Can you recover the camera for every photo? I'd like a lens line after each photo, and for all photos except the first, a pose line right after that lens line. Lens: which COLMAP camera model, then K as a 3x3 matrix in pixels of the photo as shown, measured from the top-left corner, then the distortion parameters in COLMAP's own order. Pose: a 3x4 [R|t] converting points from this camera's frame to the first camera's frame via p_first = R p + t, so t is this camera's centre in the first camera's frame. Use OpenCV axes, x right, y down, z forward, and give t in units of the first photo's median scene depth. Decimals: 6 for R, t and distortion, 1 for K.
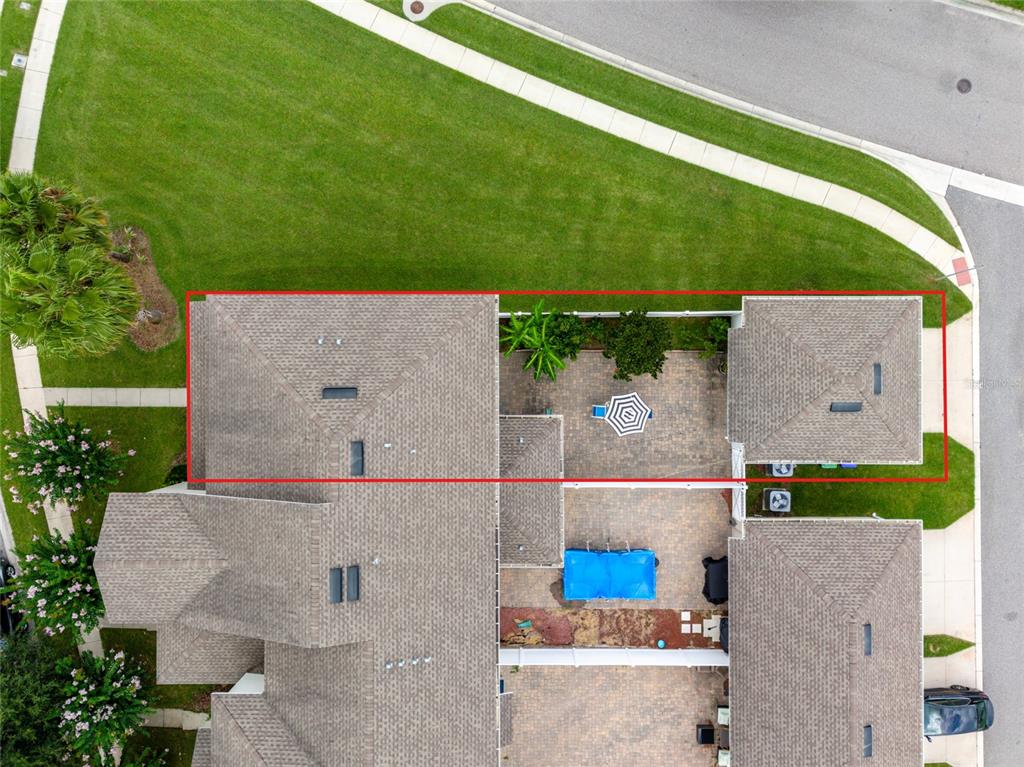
lens RADIAL K [[715.9, 0, 512.0], [0, 715.9, 383.5], [0, 0, 1]] dist [0.004616, -0.059691]
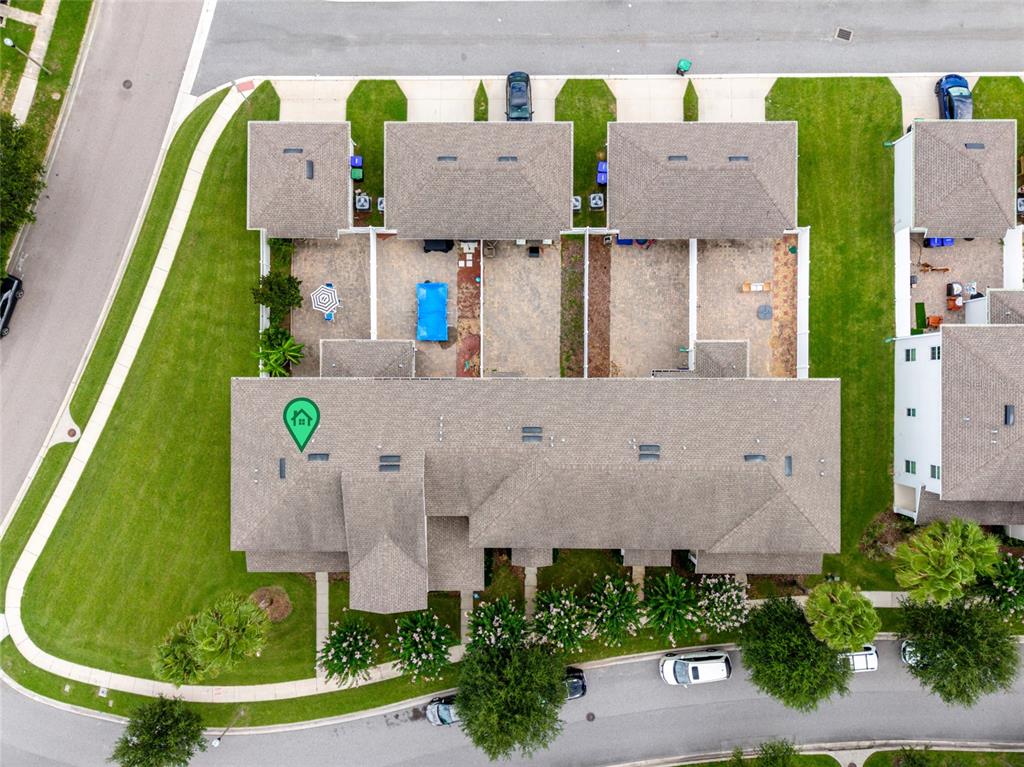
lens RADIAL K [[675.2, 0, 512.0], [0, 675.2, 383.5], [0, 0, 1]] dist [0.001506, -0.075150]
pose [[0.004255, -0.999843, 0.017192, -0.047895], [0.999320, 0.004882, 0.036550, 0.385458], [-0.036628, 0.017025, 0.999184, -0.496698]]
